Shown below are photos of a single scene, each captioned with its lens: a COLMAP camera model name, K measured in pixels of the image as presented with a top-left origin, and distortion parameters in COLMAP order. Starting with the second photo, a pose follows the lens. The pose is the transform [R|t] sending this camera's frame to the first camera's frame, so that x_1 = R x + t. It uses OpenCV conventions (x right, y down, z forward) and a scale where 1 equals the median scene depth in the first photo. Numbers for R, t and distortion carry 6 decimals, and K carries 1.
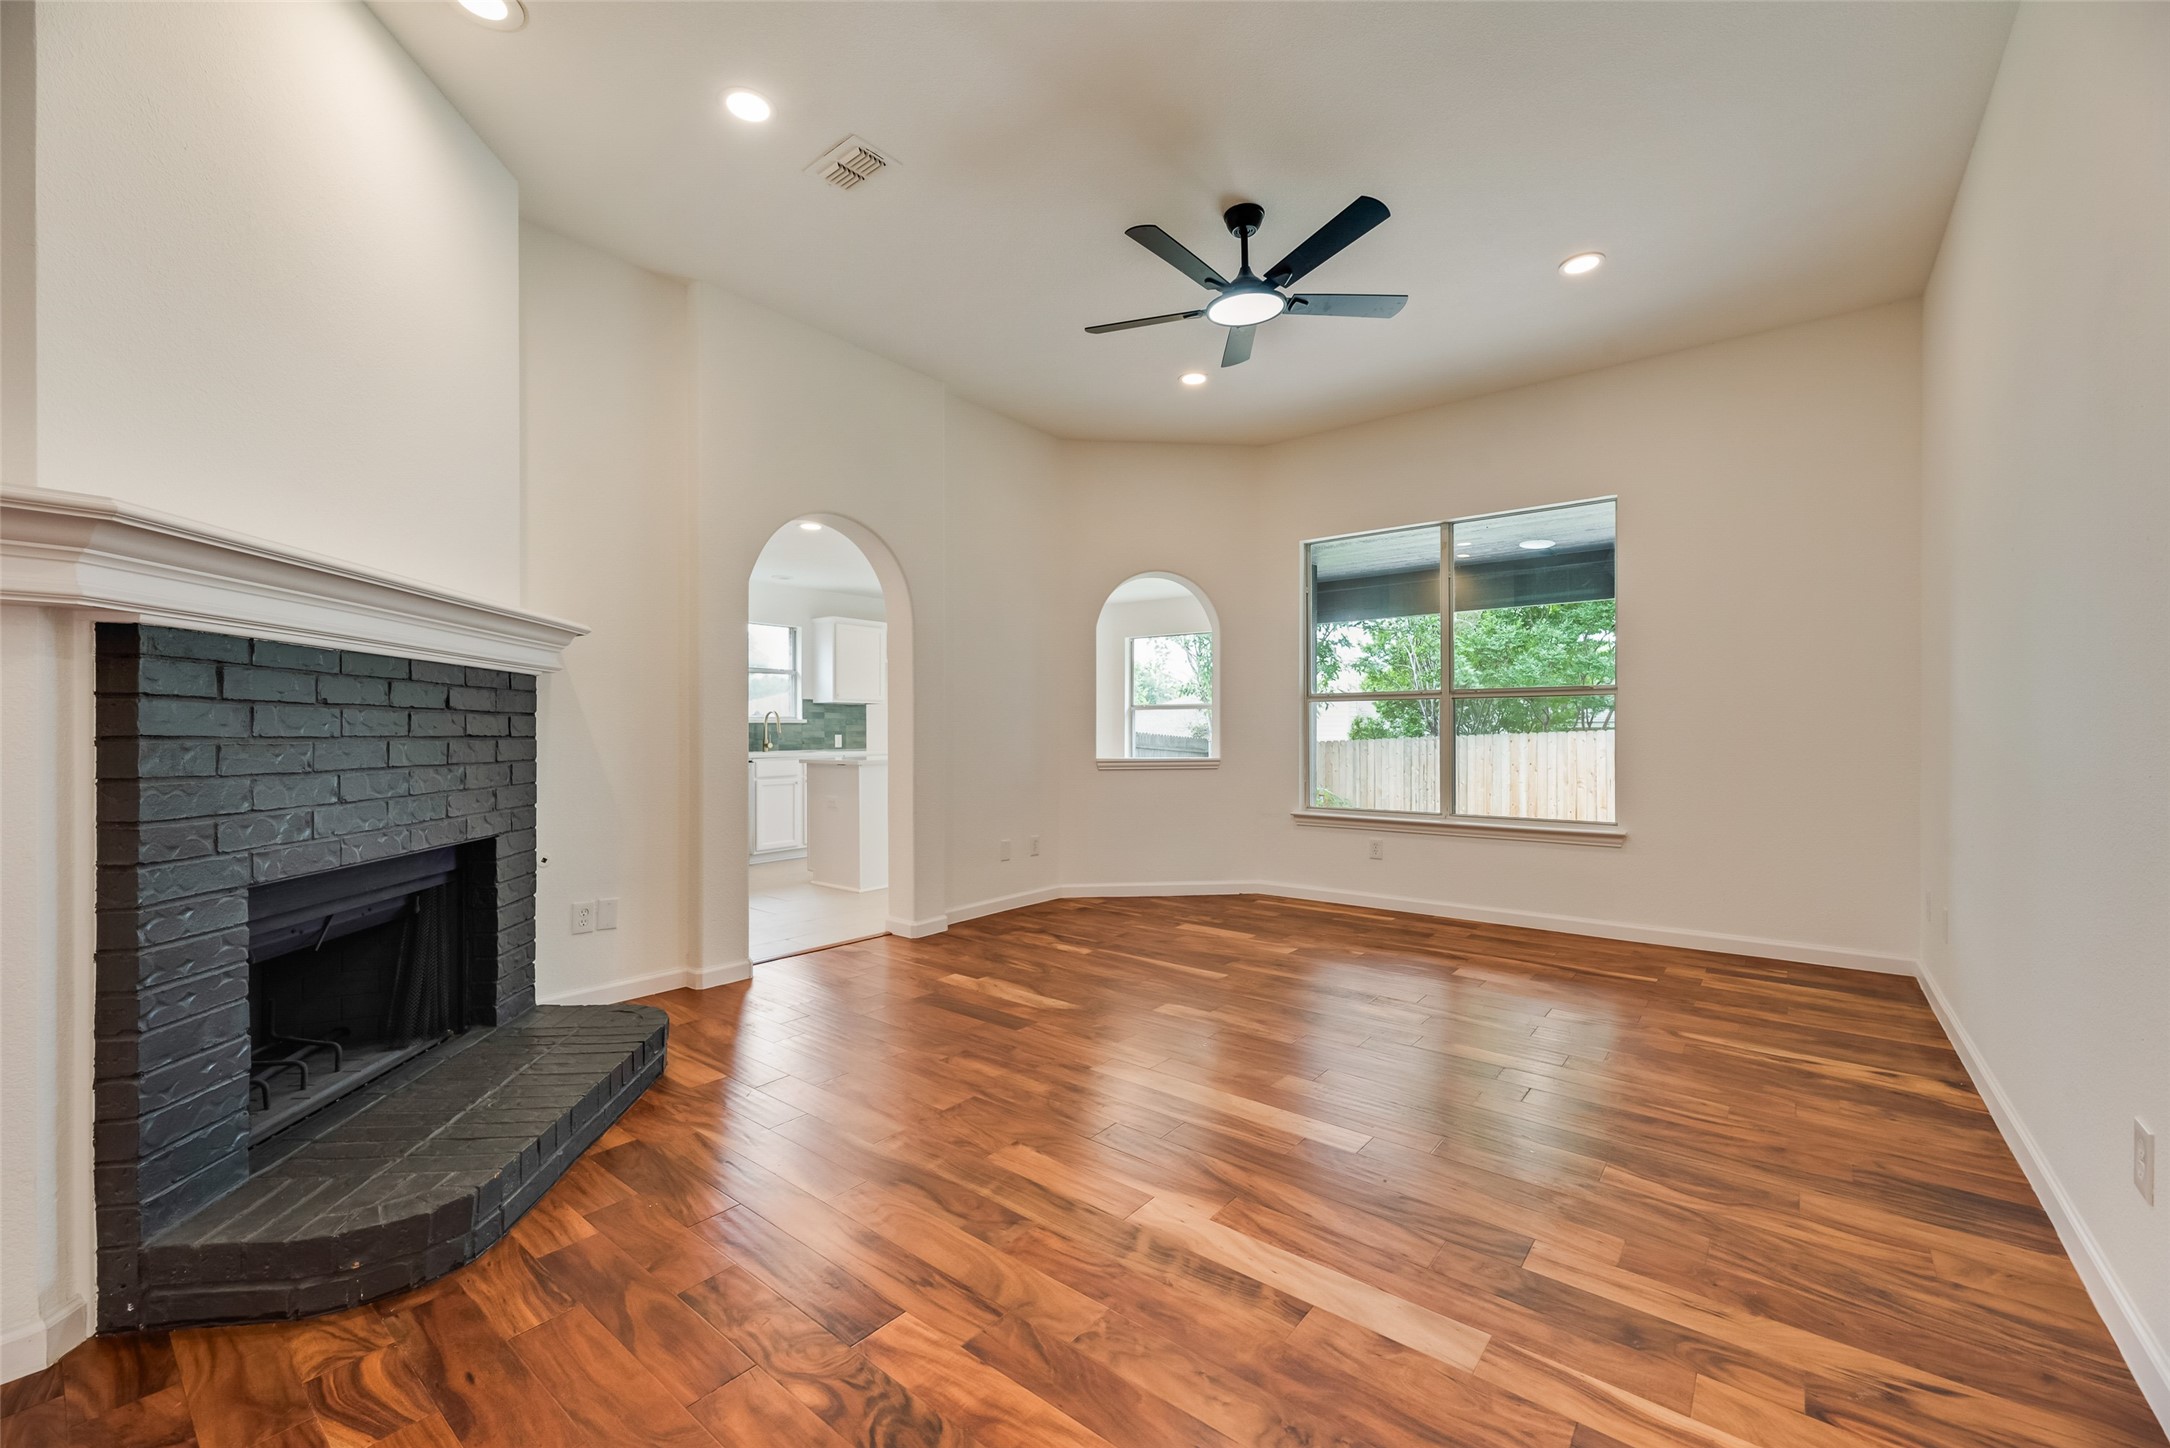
lens RADIAL K [[871.9, 0, 1088.0], [0, 871.9, 727.9], [0, 0, 1]] dist [0.001798, -0.000180]
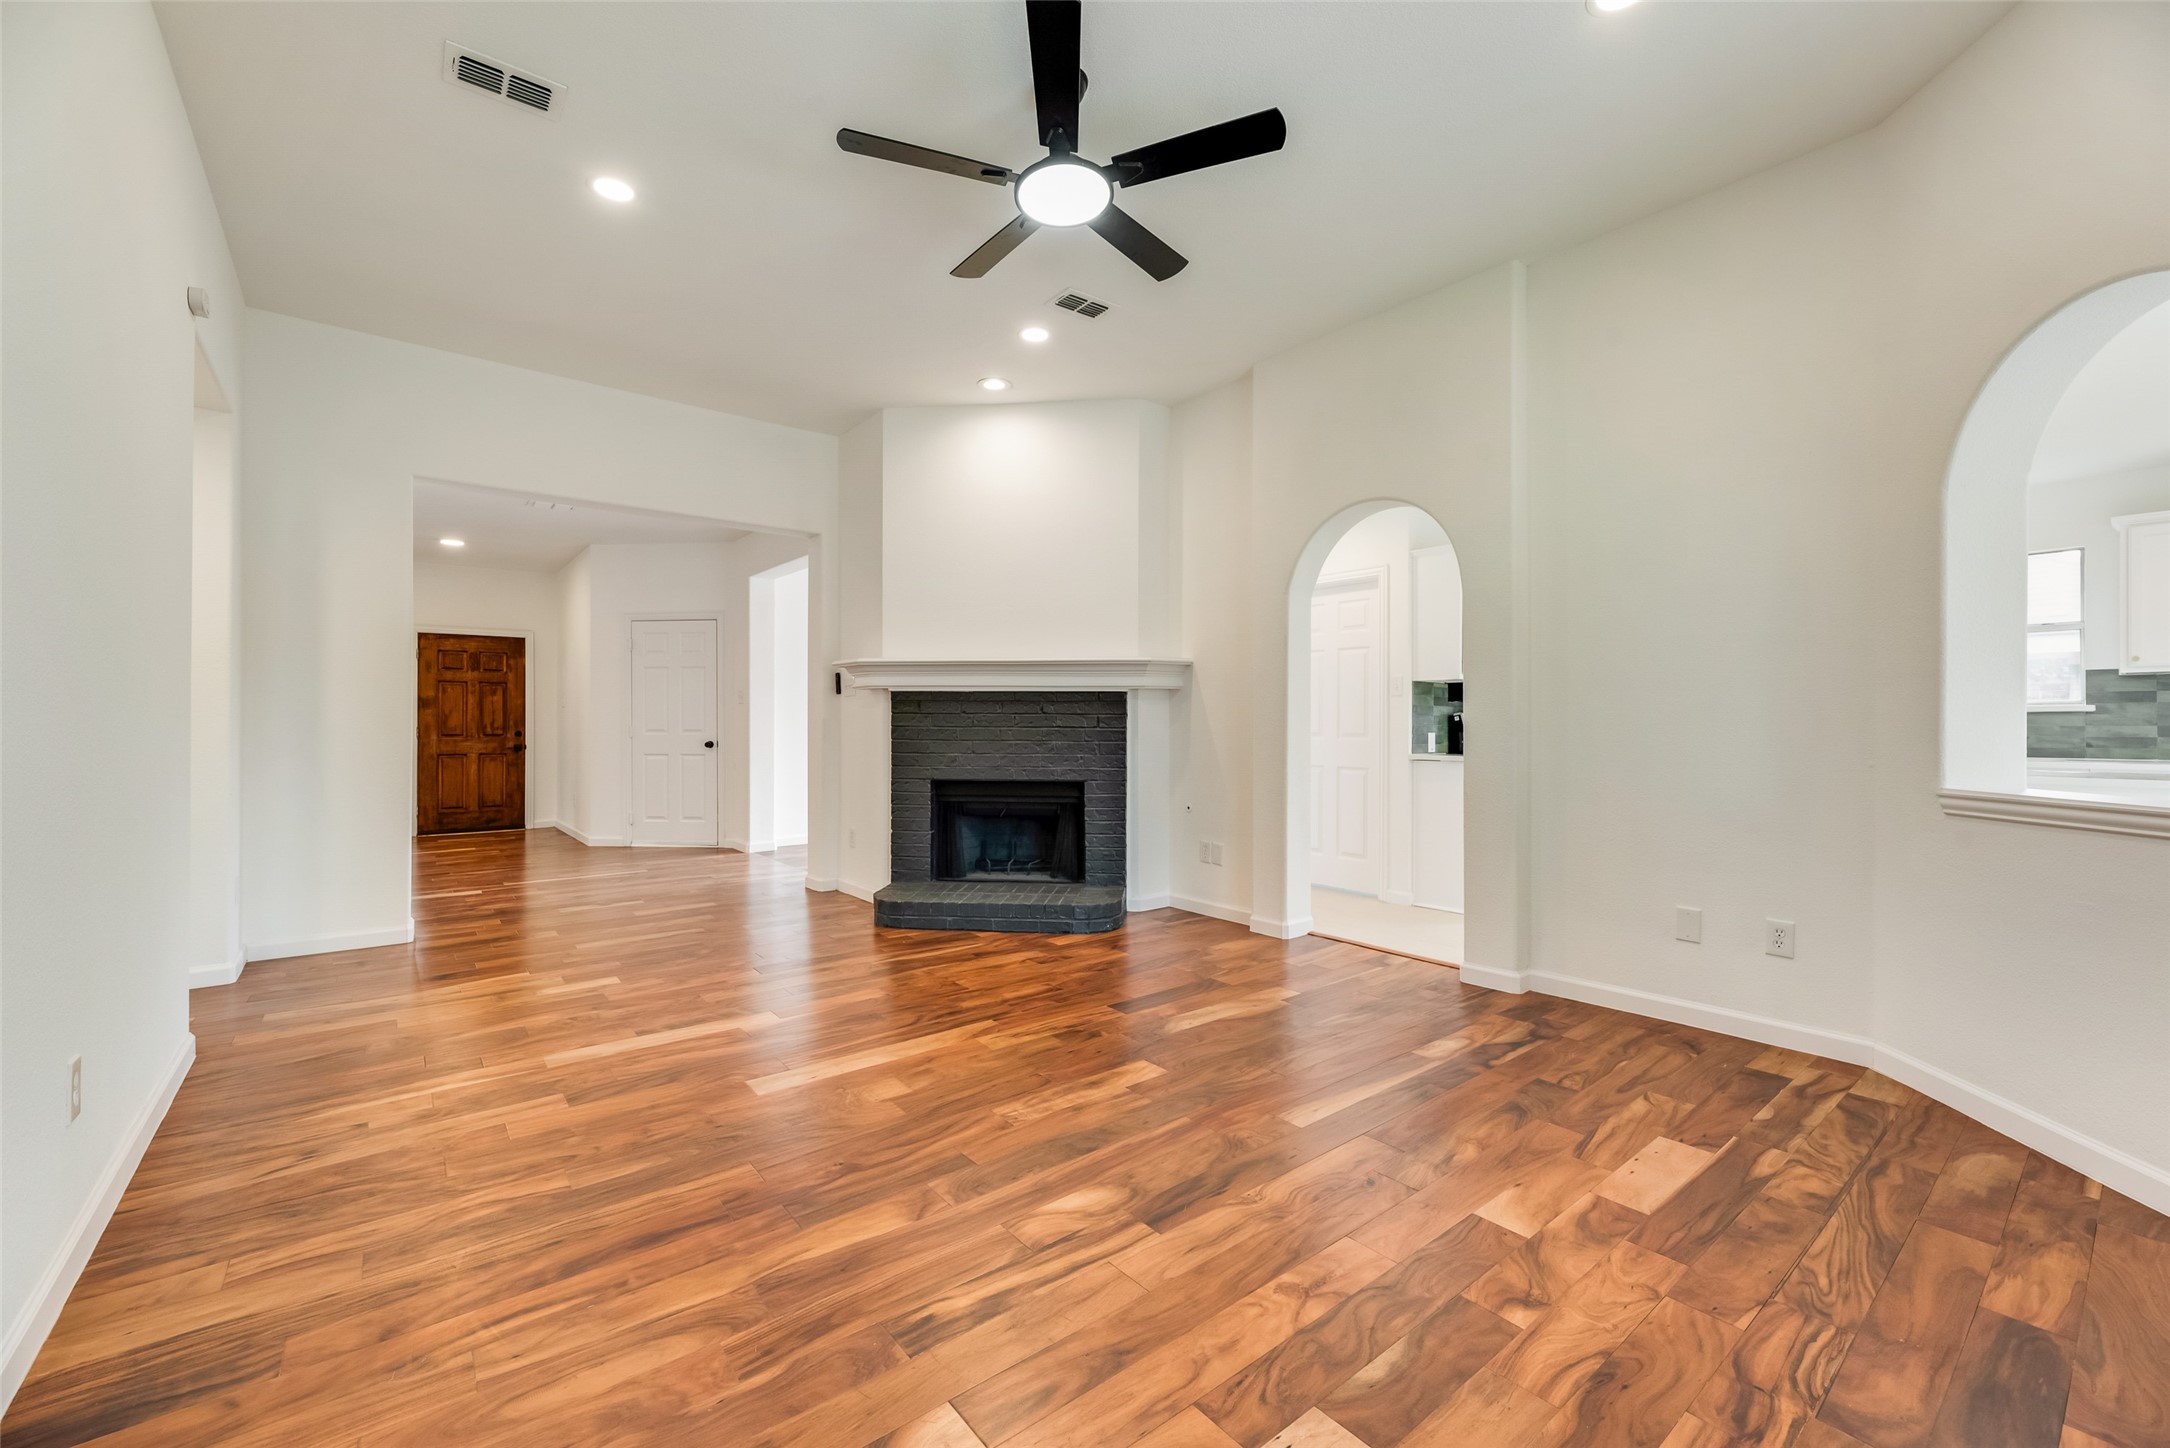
lens RADIAL K [[871.9, 0, 1088.0], [0, 871.9, 727.9], [0, 0, 1]] dist [0.001798, -0.000180]
pose [[-0.216953, 0.004489, -0.976172, 0.859197], [0.002484, 0.999989, 0.004046, 0.002892], [0.976179, -0.001547, -0.216961, 1.081847]]
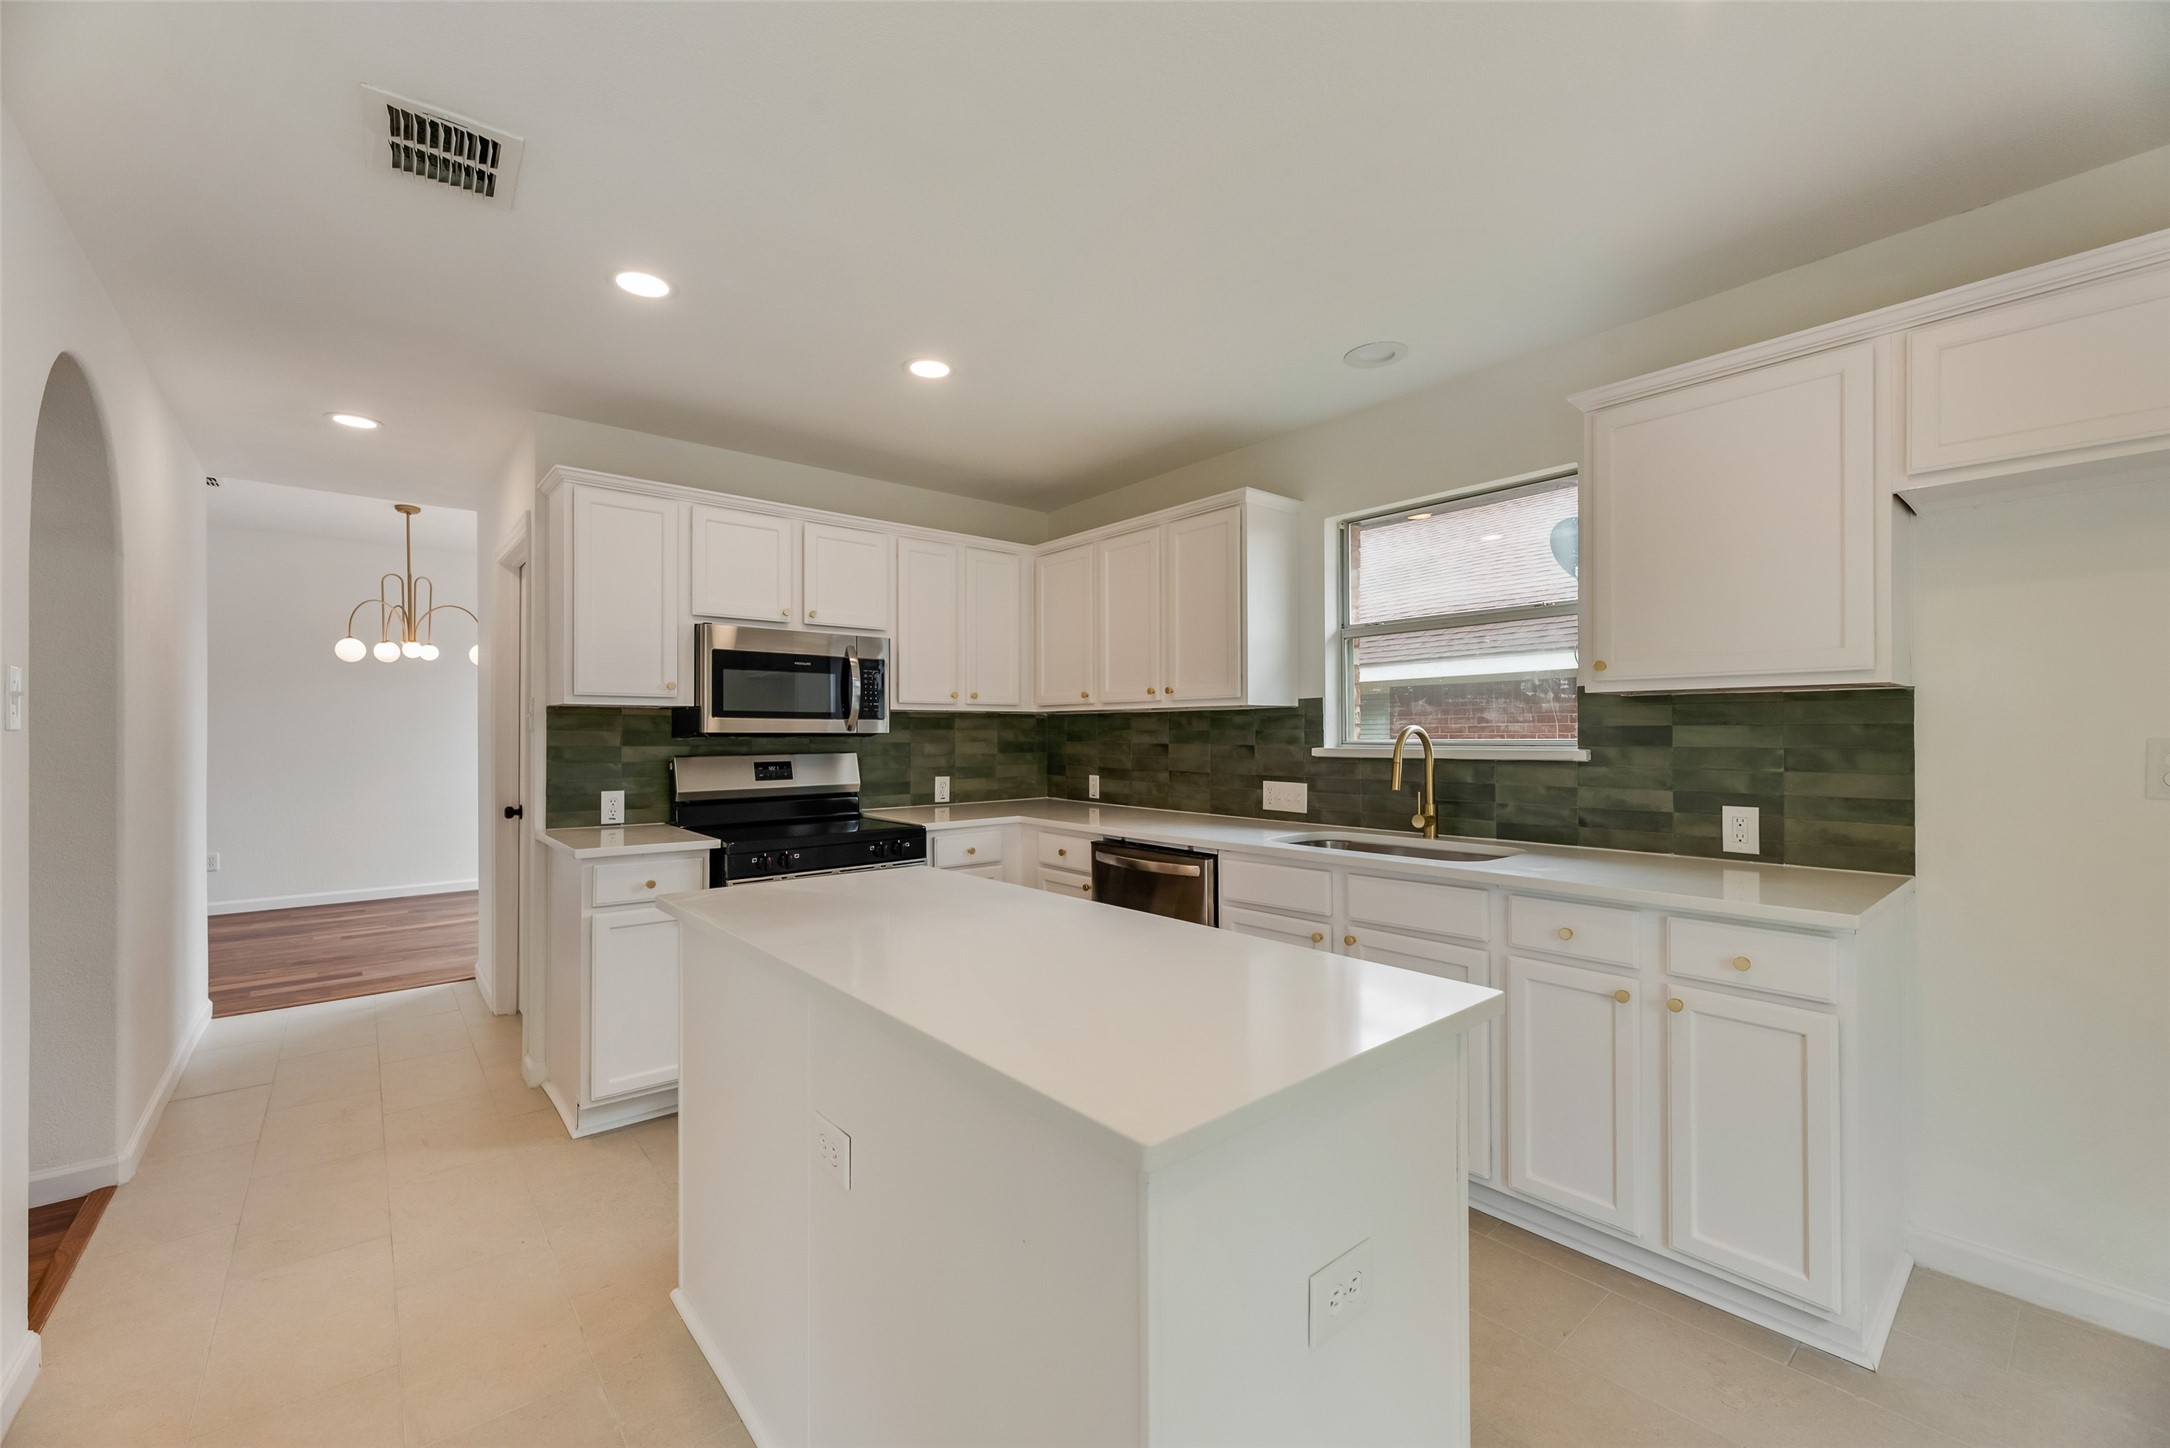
lens RADIAL K [[871.9, 0, 1088.0], [0, 871.9, 727.9], [0, 0, 1]] dist [0.001798, -0.000180]
pose [[-0.190292, -0.004075, -0.981719, 0.047513], [0.006635, 0.999963, -0.005437, -0.039010], [0.981705, -0.007548, -0.190258, 1.993898]]
